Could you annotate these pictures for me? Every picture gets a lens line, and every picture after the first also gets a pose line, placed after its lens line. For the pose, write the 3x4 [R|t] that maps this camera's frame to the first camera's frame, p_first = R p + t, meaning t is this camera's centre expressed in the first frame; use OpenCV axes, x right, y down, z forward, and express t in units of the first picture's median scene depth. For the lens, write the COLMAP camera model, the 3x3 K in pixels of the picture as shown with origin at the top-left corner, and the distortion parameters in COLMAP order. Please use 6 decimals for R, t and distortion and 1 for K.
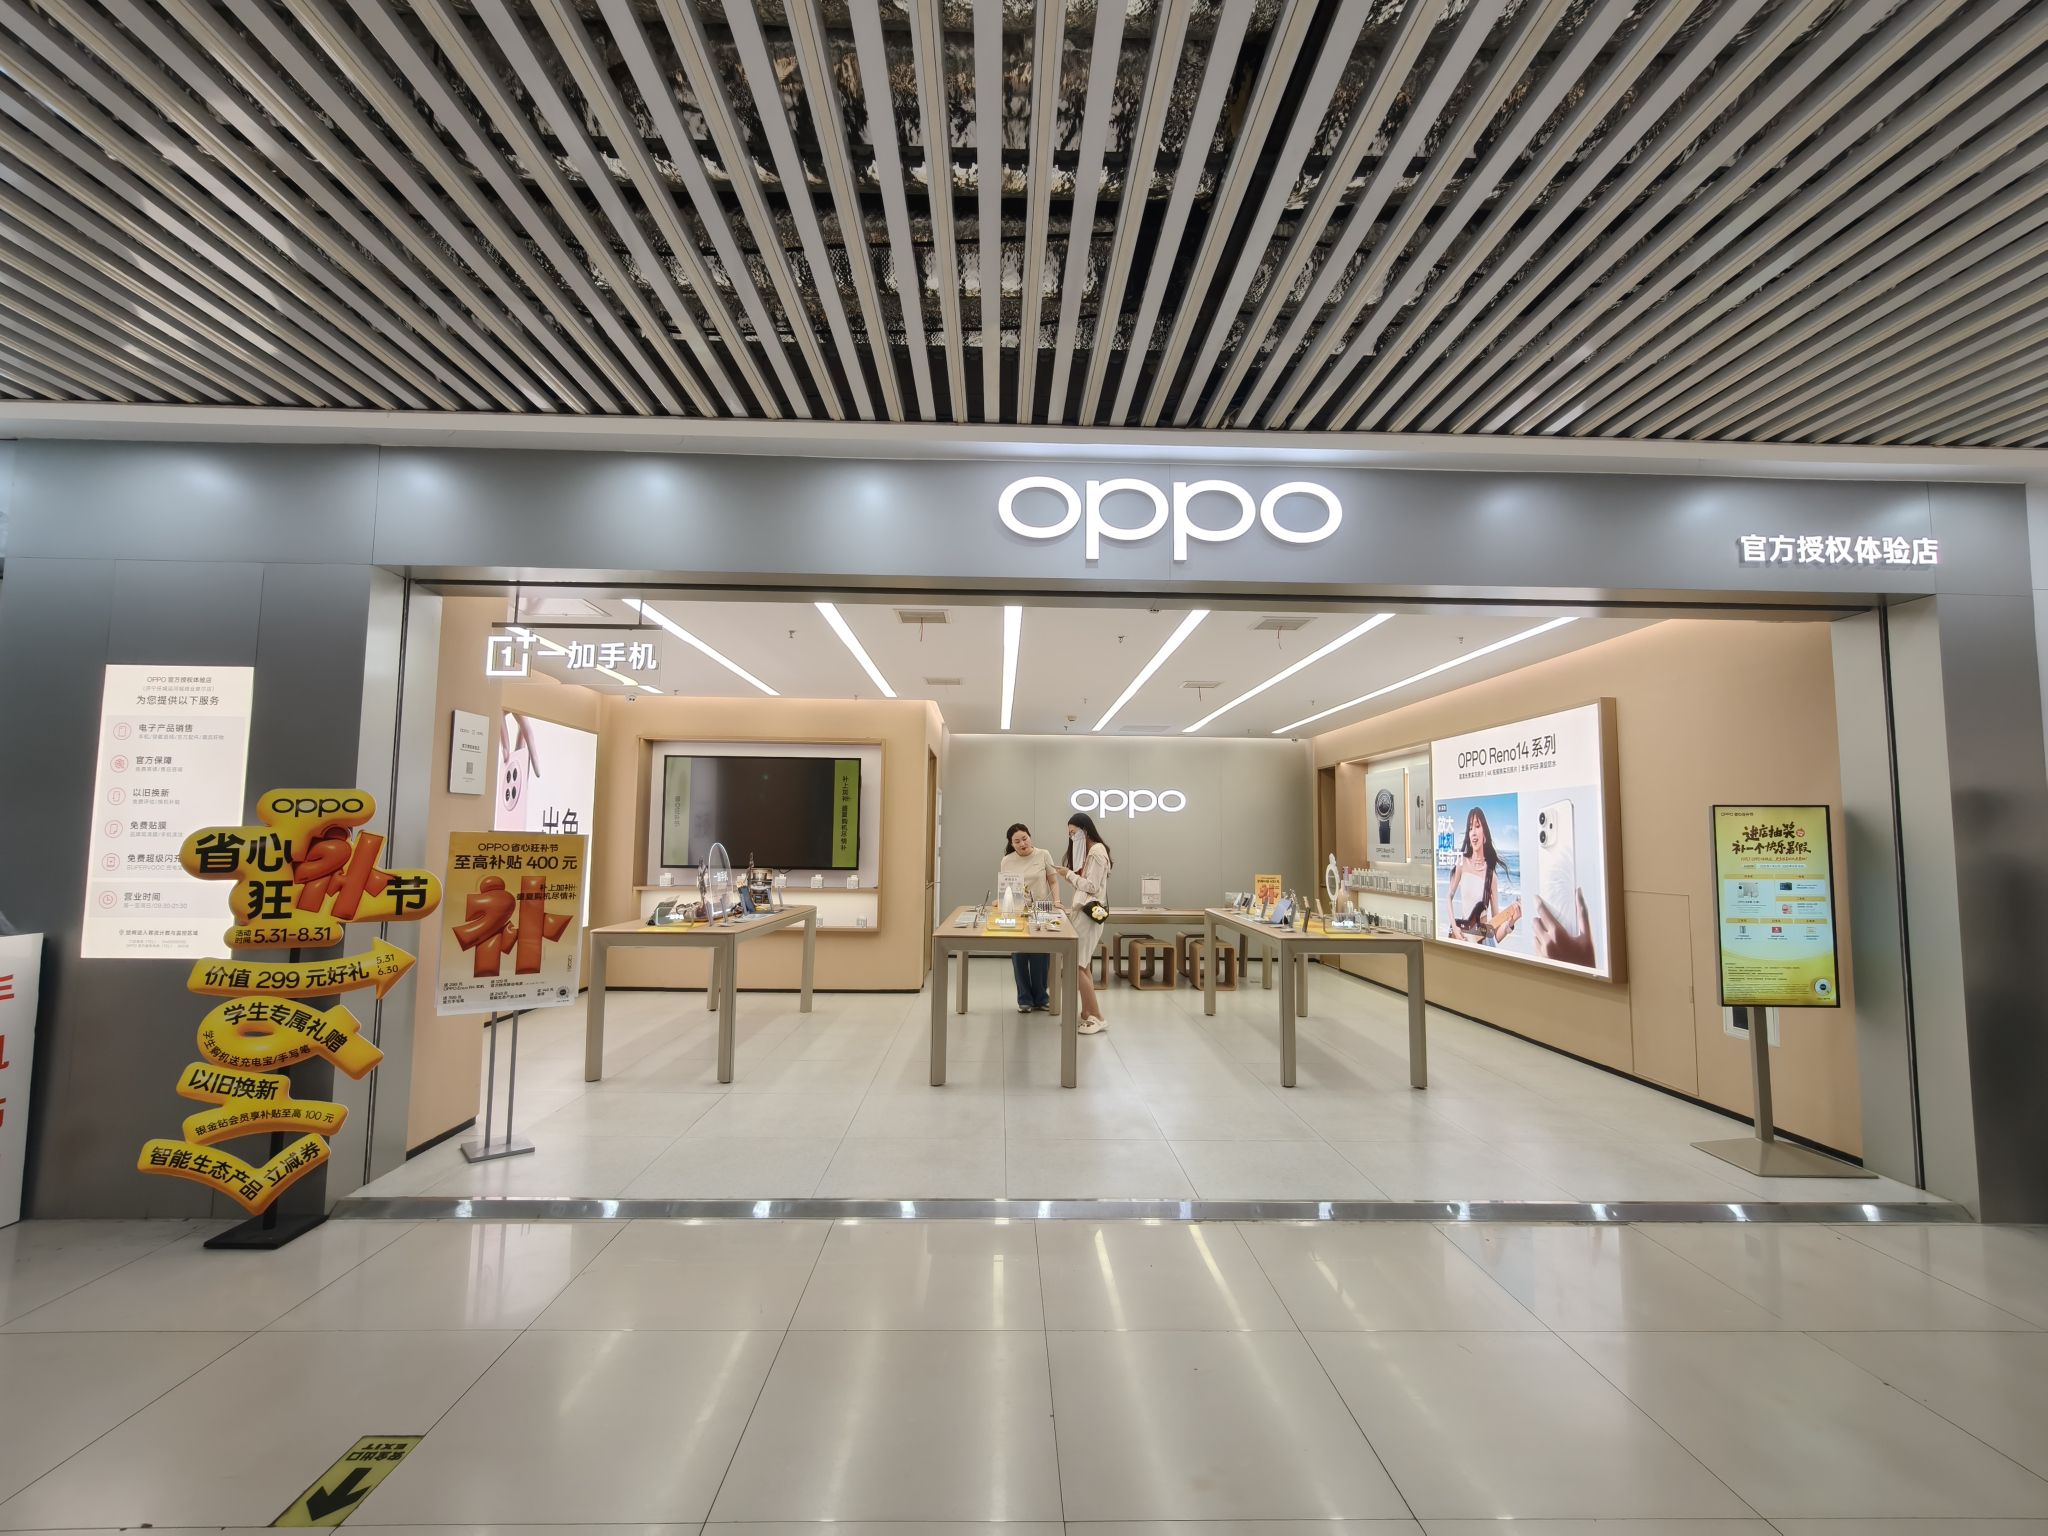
lens RADIAL K [[911.6, 0, 1024.6], [0, 911.6, 763.6], [0, 0, 1]] dist [0.000863, 0.000119]
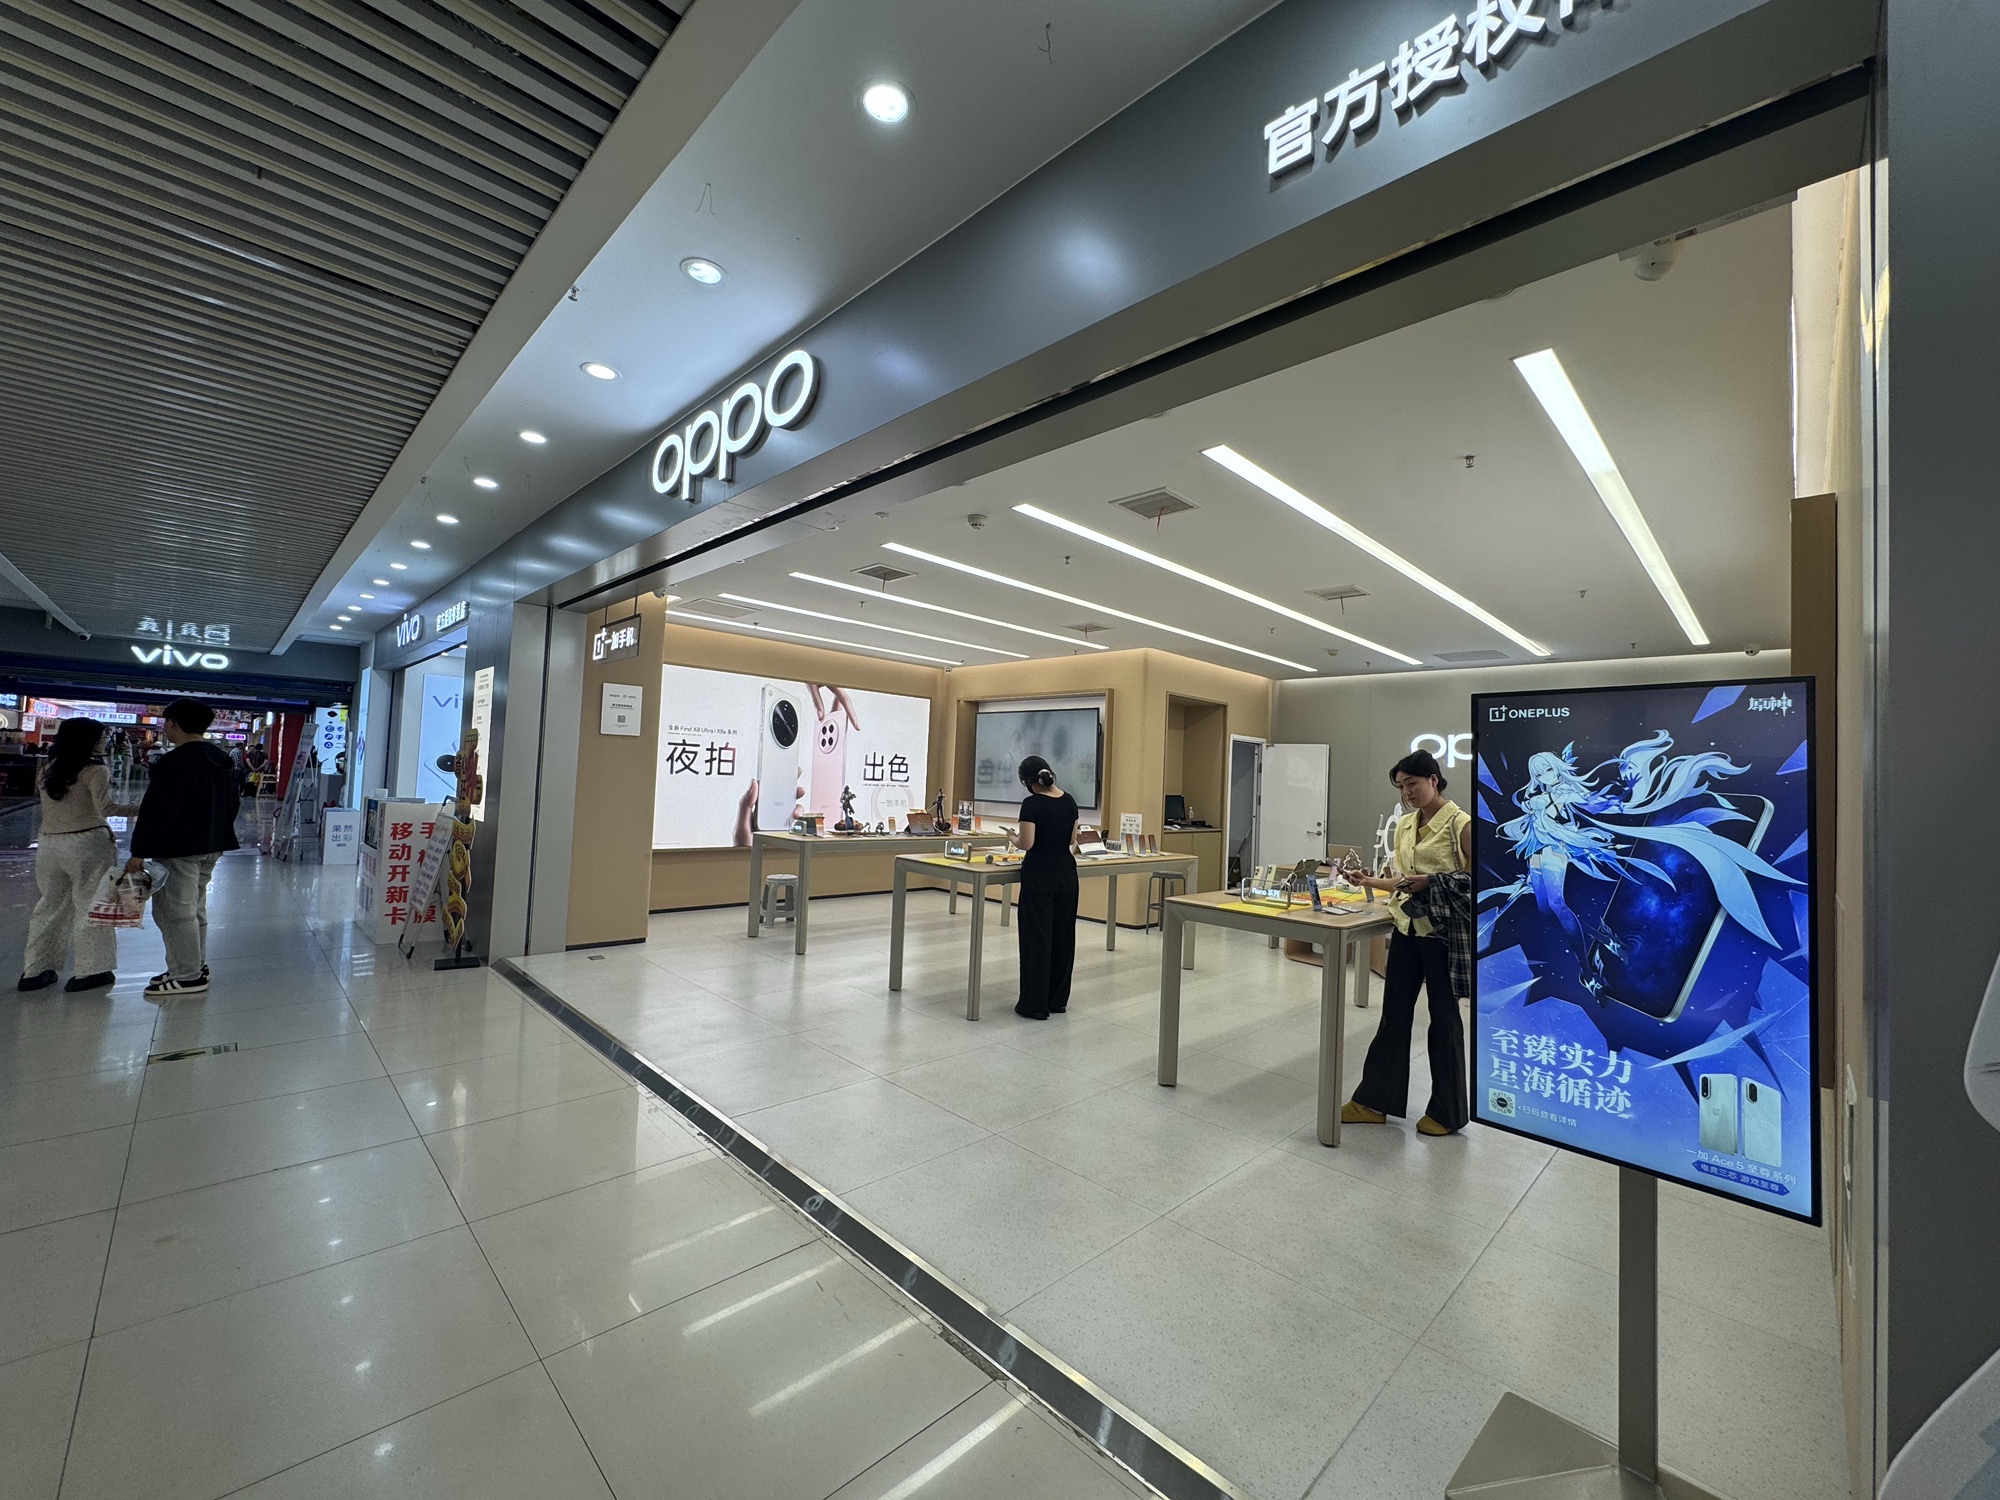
lens RADIAL K [[798.5, 0, 1003.1], [0, 798.5, 749.8], [0, 0, 1]] dist [0.000295, -0.000035]
pose [[0.686863, -0.010121, -0.726716, 0.550494], [0.026748, 0.999578, 0.011360, 0.038749], [0.726294, -0.027241, 0.686844, 0.333841]]
